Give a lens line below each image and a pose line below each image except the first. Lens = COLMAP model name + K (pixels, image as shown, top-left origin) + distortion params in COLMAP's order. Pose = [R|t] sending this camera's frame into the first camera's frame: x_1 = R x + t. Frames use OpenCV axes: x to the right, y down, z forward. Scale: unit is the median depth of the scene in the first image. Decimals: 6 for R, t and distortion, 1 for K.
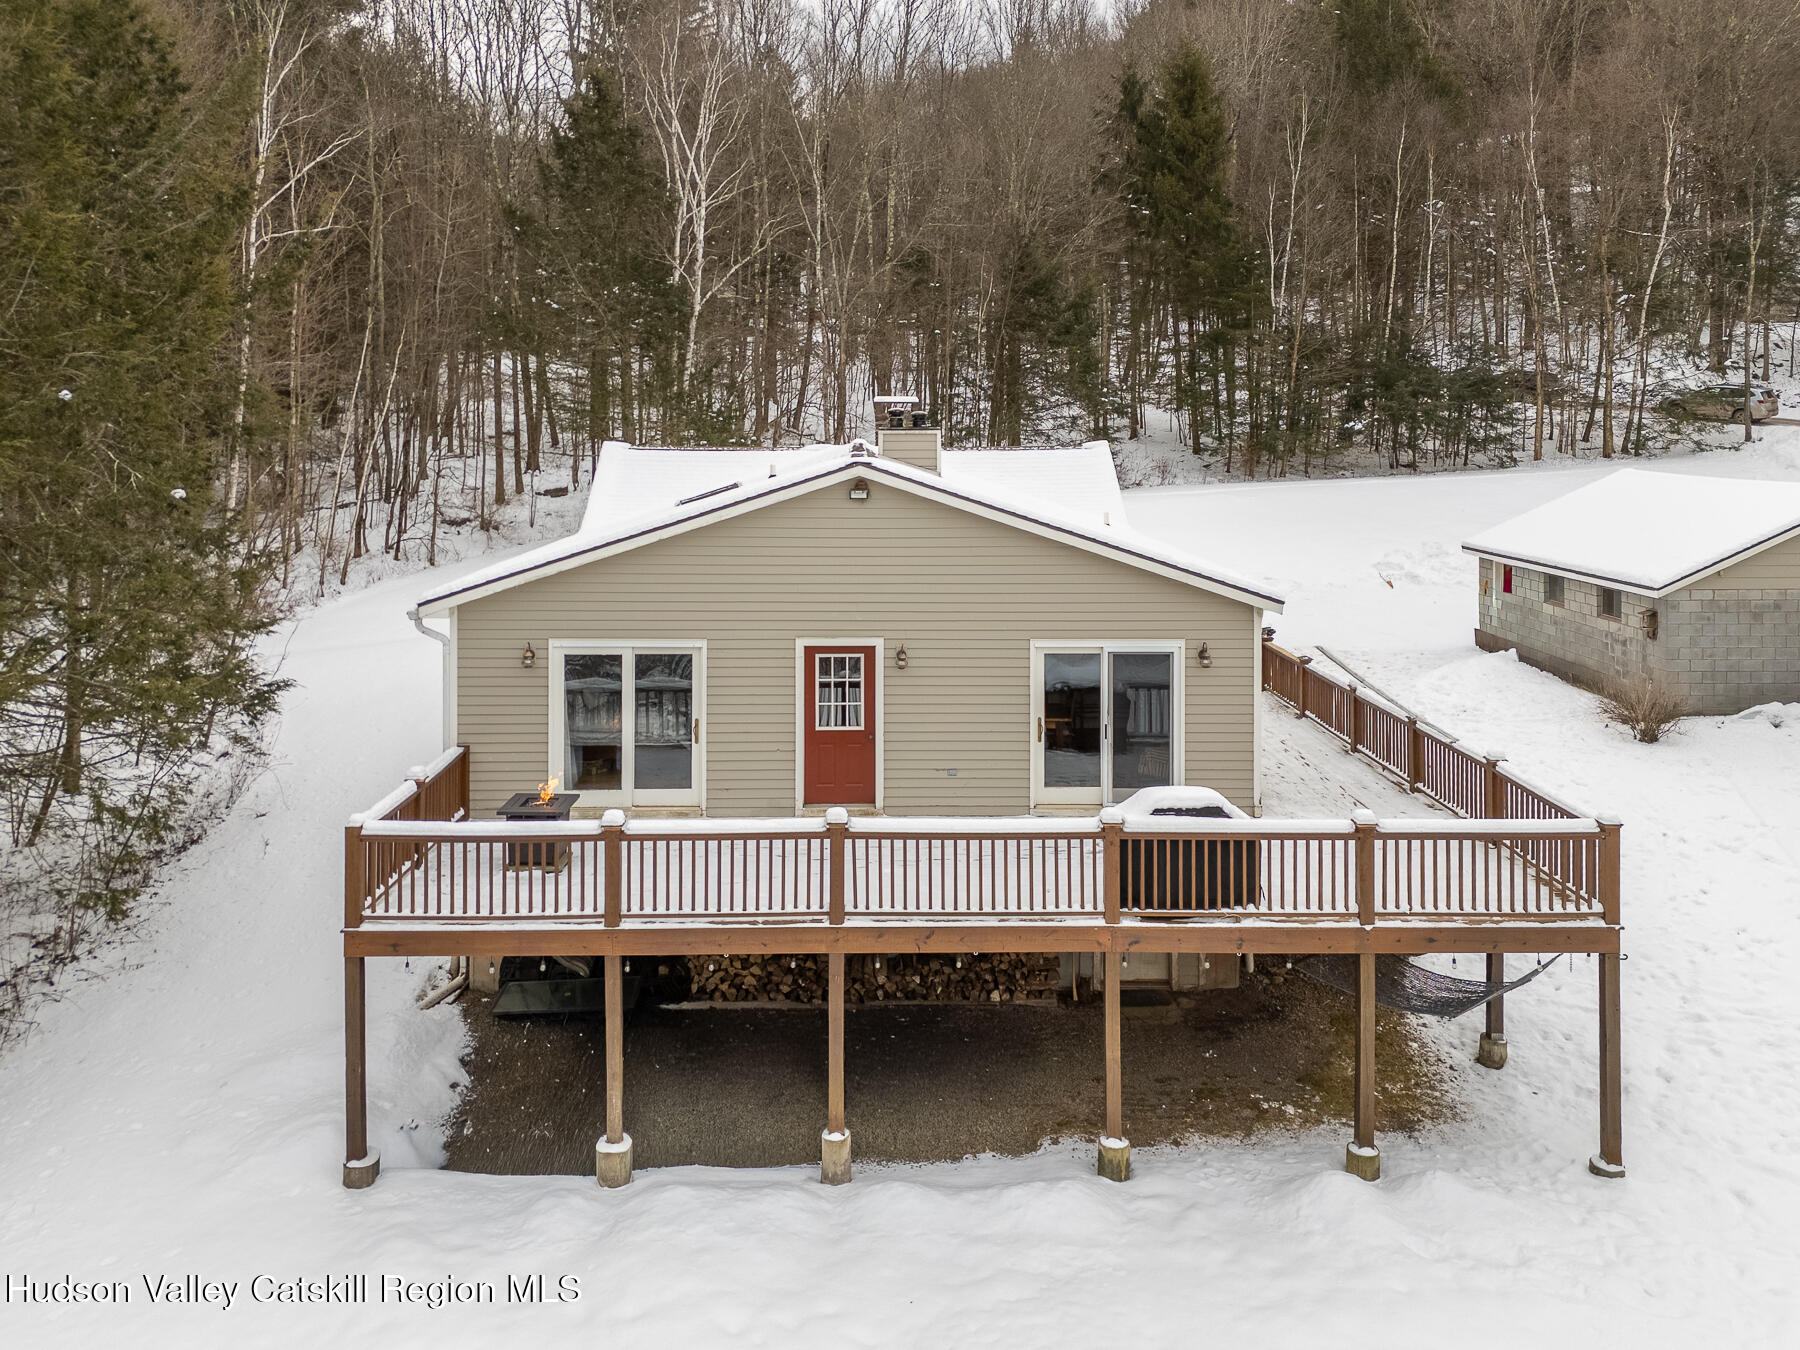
lens RADIAL K [[1330.7, 0, 897.7], [0, 1330.7, 486.5], [0, 0, 1]] dist [0.080502, -0.054876]
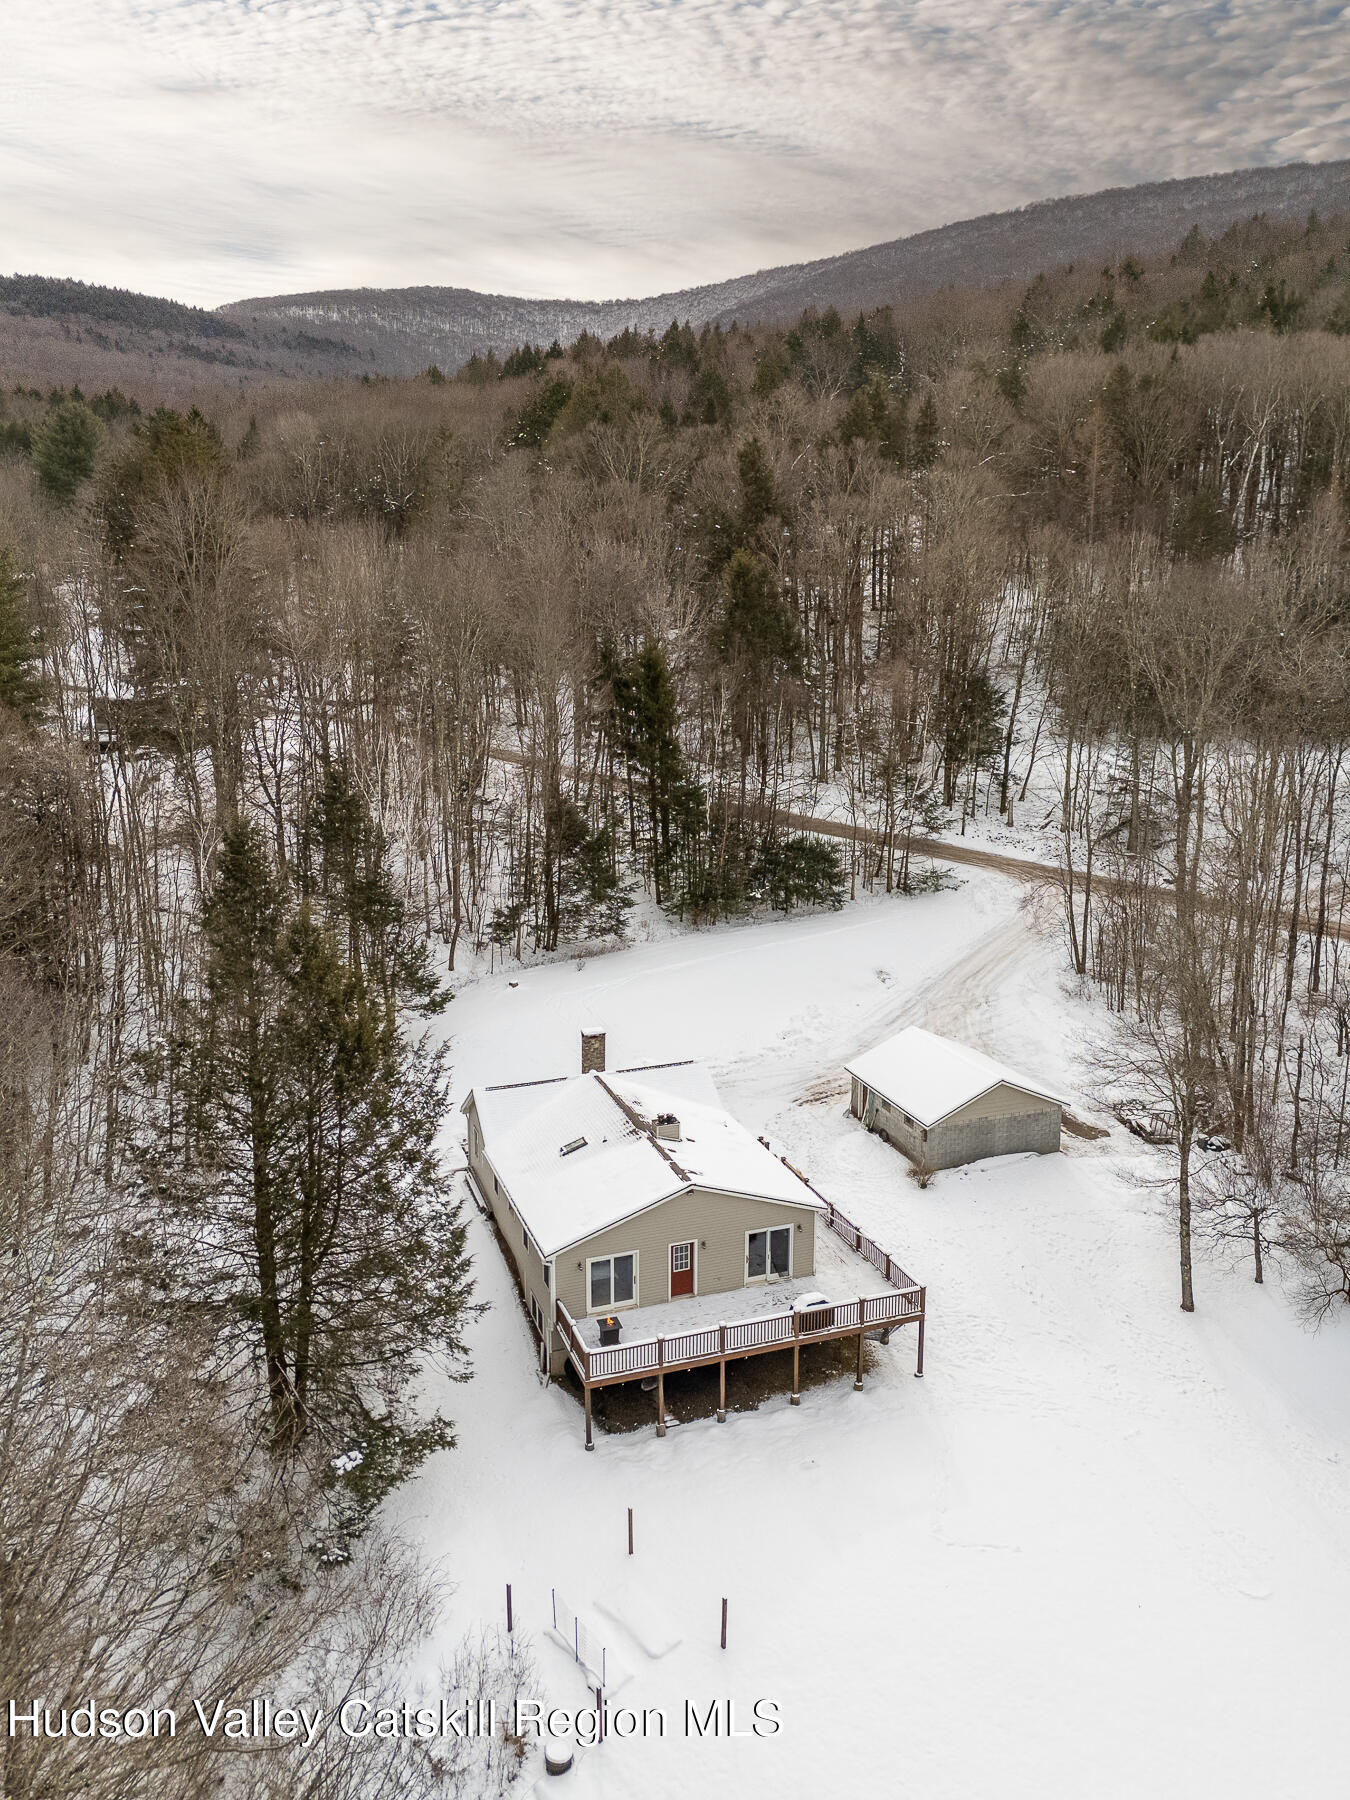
lens RADIAL K [[1293.7, 0, 660.5], [0, 1293.7, 900.3], [0, 0, 1]] dist [0.063743, -0.045816]
pose [[0.944791, -0.066778, 0.320796, -1.049285], [0.008631, 0.983746, 0.179359, -1.240861], [-0.327559, -0.166688, 0.930011, -1.620754]]
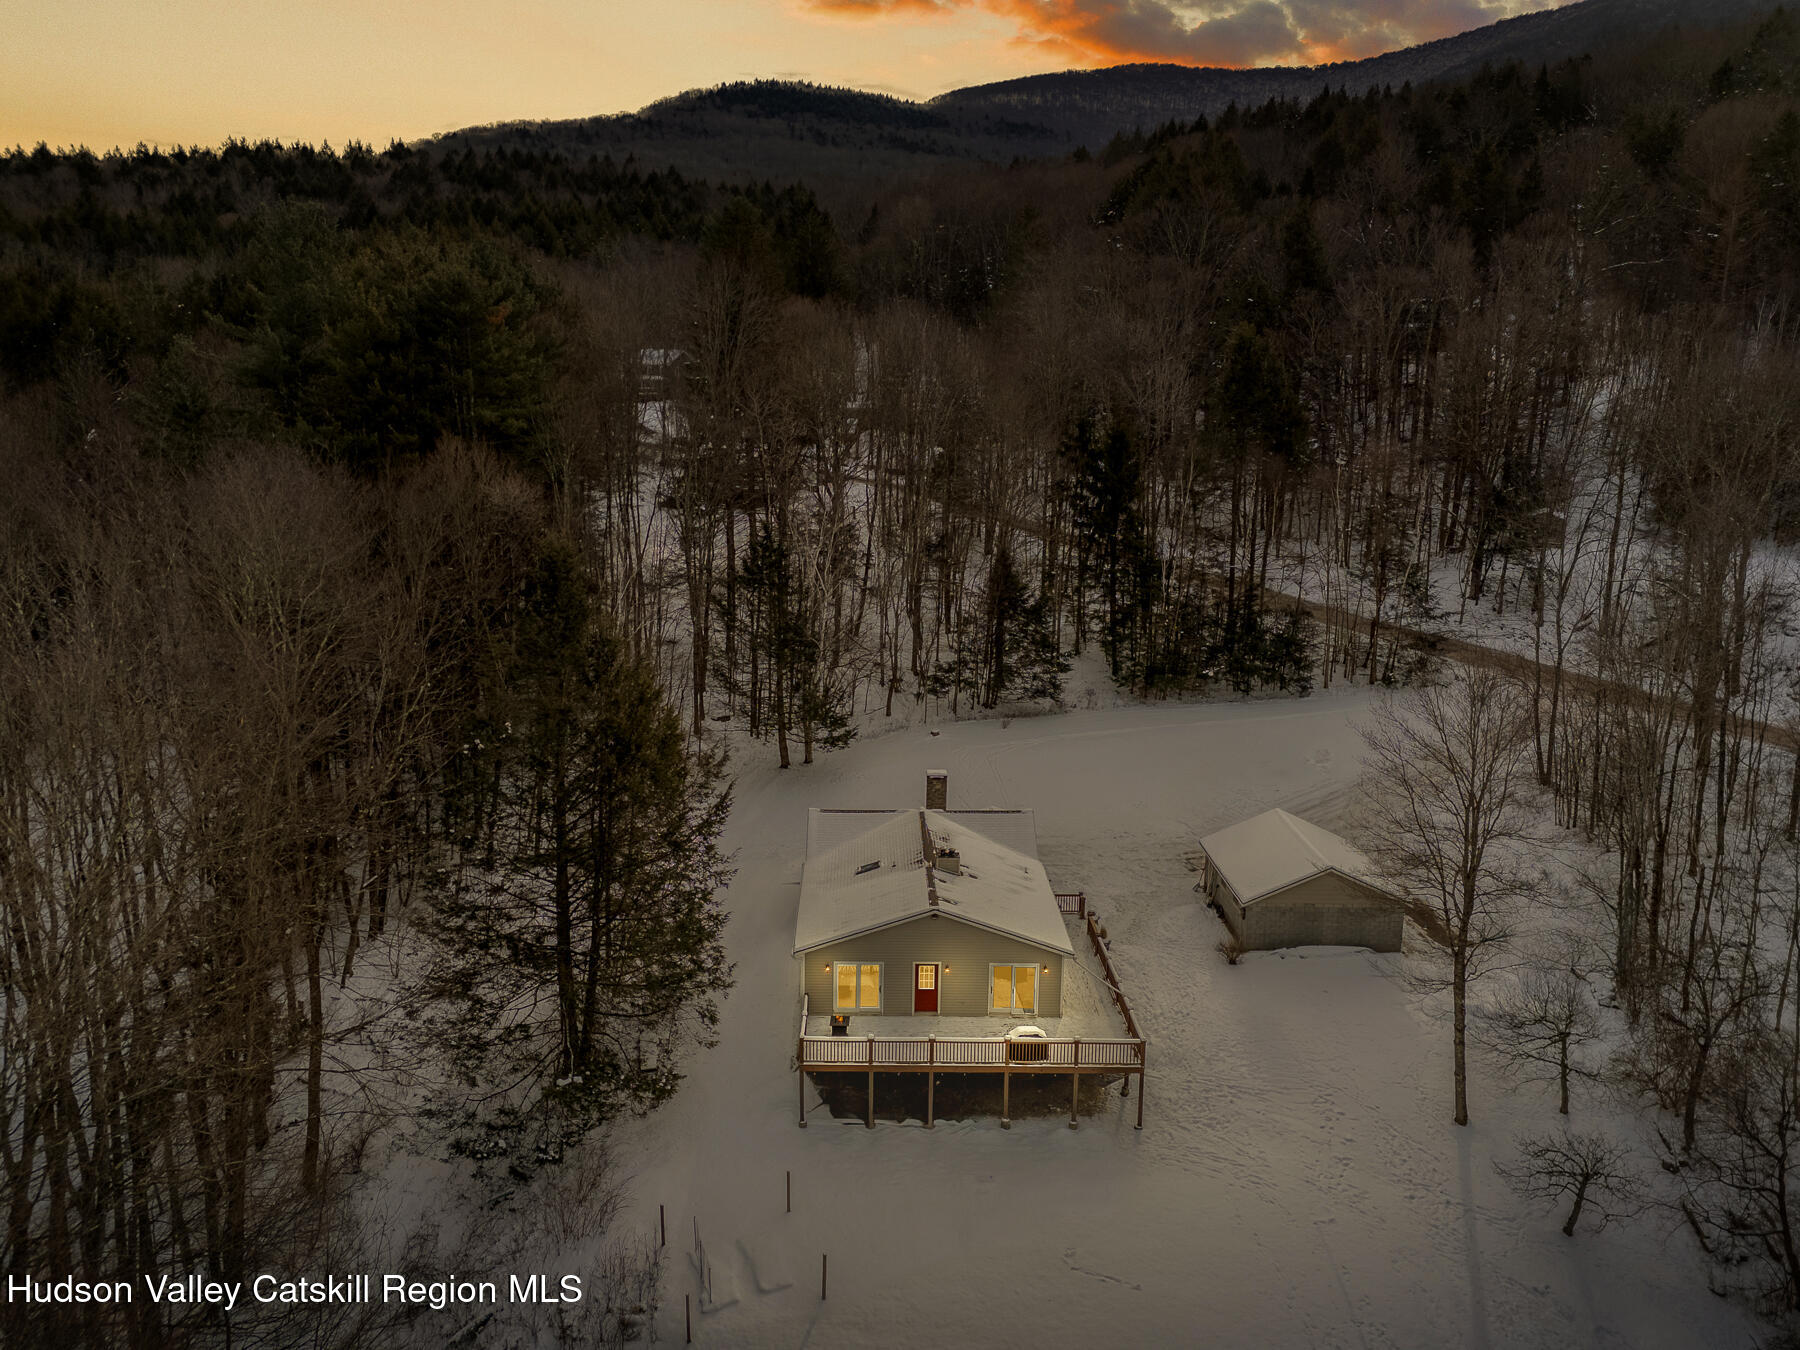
lens RADIAL K [[1304.7, 0, 900.0], [0, 1304.7, 675.0], [0, 0, 1]] dist [0.061282, -0.044308]
pose [[0.999801, 0.018084, 0.008437, -0.162443], [-0.019290, 0.984087, 0.176634, -1.207528], [-0.005109, -0.176762, 0.984240, -2.086571]]
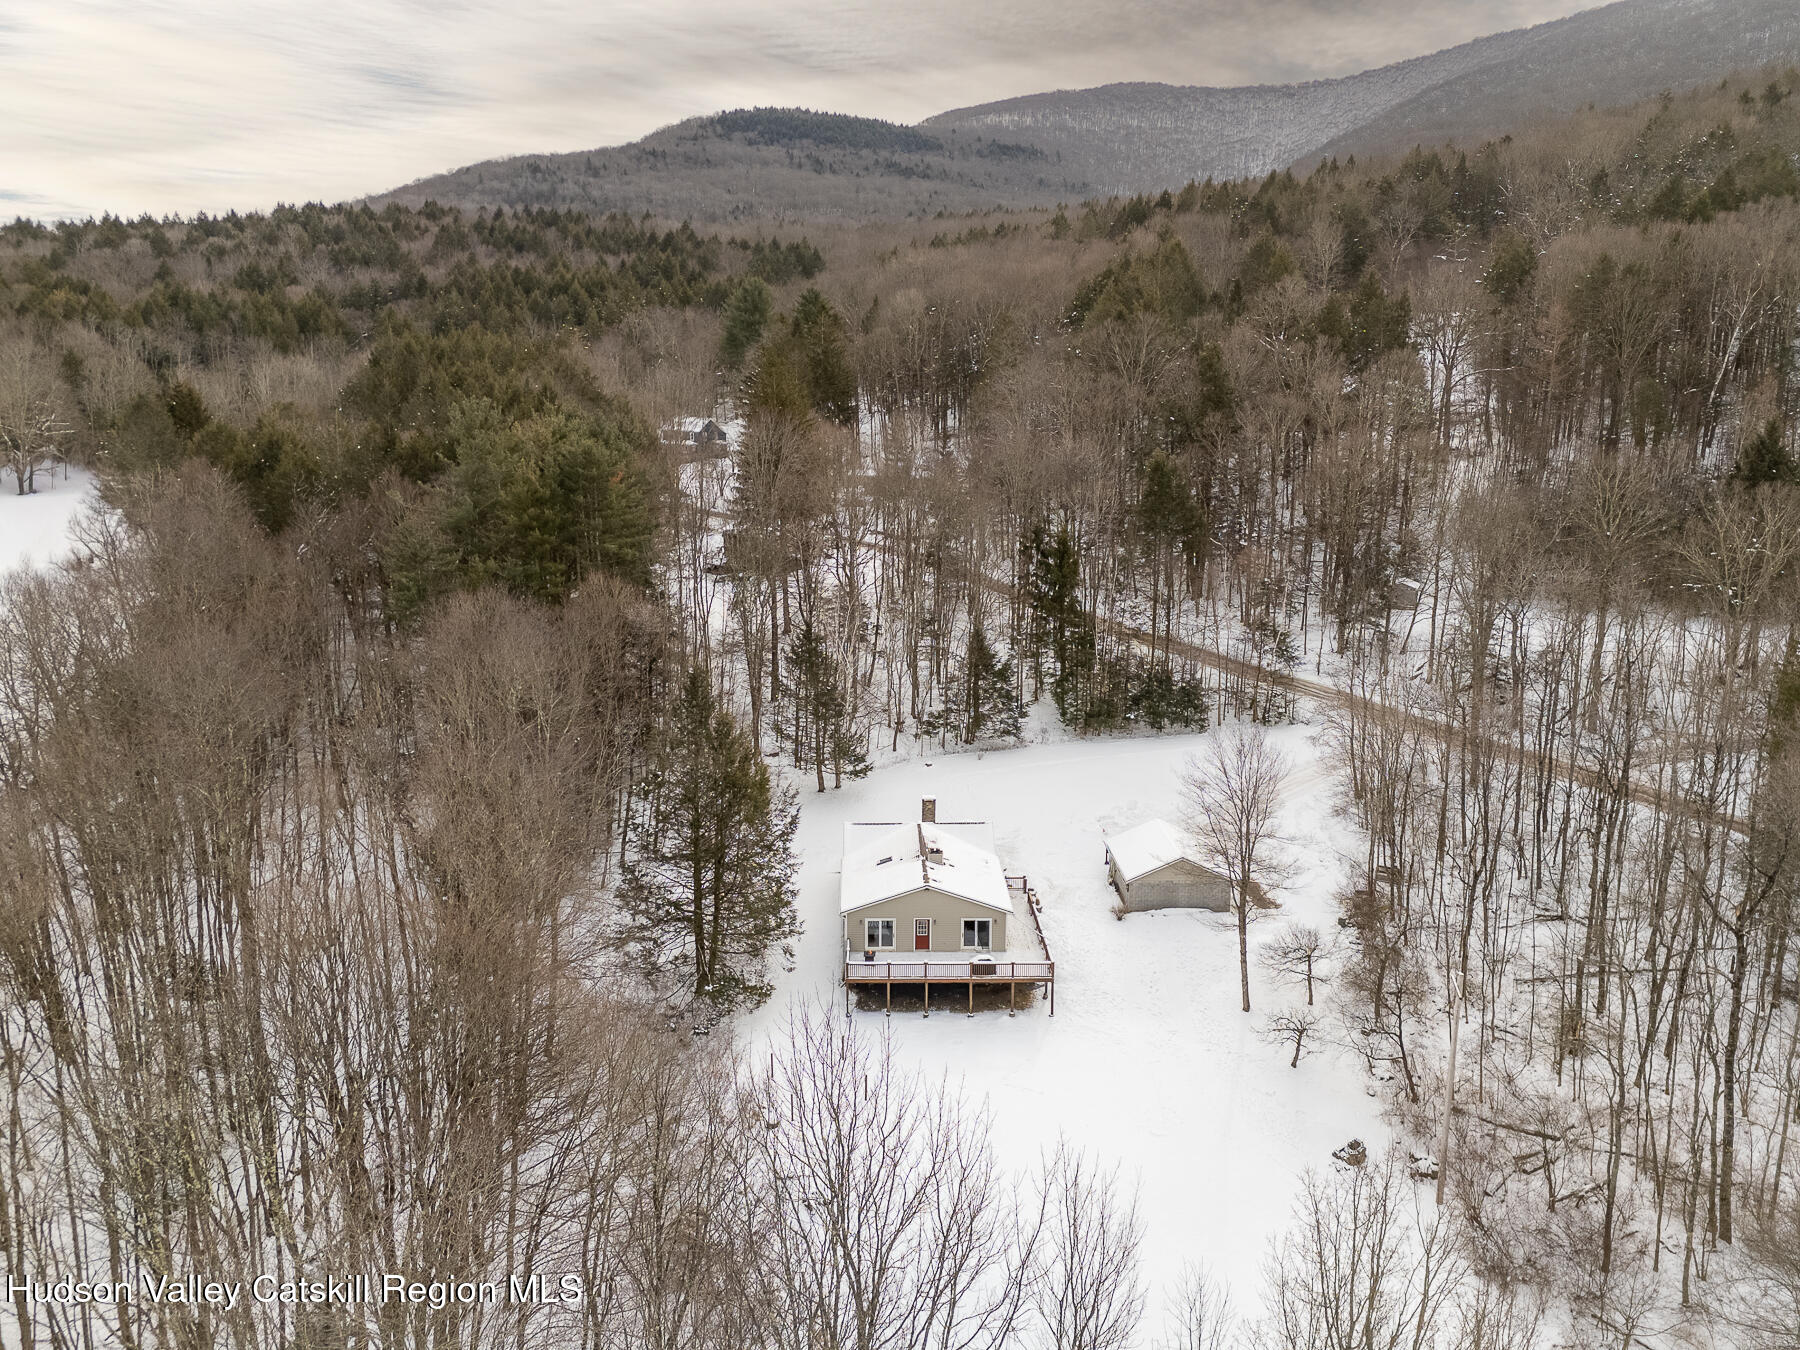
lens RADIAL K [[1293.7, 0, 900.0], [0, 1293.7, 675.0], [0, 0, 1]] dist [0.063743, -0.045816]
pose [[0.999942, 0.007167, 0.007982, -0.195346], [-0.008449, 0.984646, 0.174356, -1.832280], [-0.006610, -0.174413, 0.984650, -4.067507]]
